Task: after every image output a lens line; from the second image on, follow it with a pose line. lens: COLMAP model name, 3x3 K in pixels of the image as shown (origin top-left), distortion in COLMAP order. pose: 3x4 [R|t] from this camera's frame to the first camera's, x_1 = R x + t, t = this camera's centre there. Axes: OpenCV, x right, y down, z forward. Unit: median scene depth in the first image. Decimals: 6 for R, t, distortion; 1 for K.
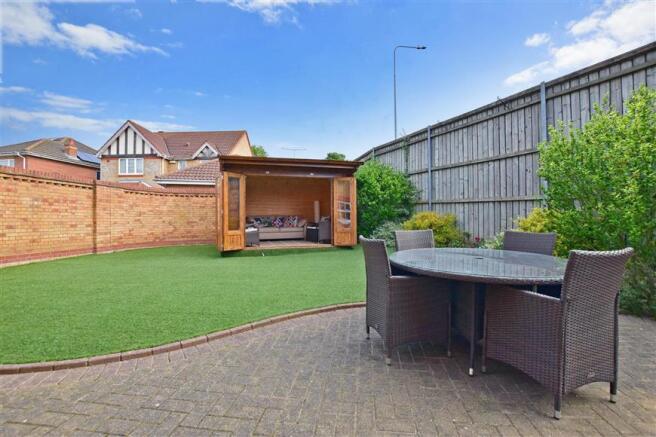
lens RADIAL K [[285.2, 0, 328.1], [0, 285.2, 218.3], [0, 0, 1]] dist [-0.025057, 0.000325]
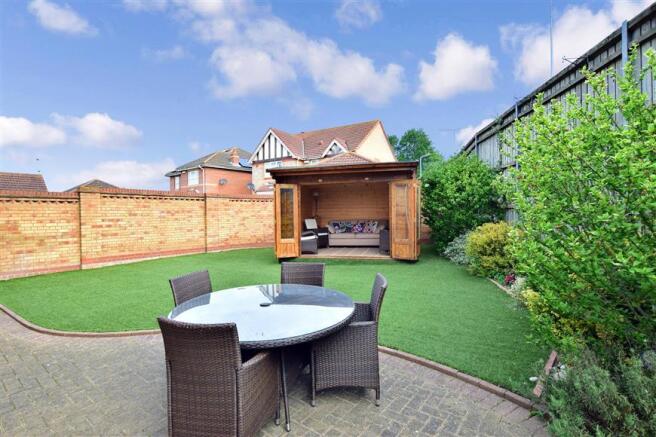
lens RADIAL K [[324.6, 0, 327.5], [0, 324.6, 216.6], [0, 0, 1]] dist [-0.003377, -0.000113]
pose [[0.859221, 0.001021, -0.511604, 0.350450], [0.008640, 0.999826, 0.016505, -0.049168], [0.511532, -0.018601, 0.859063, 0.035197]]
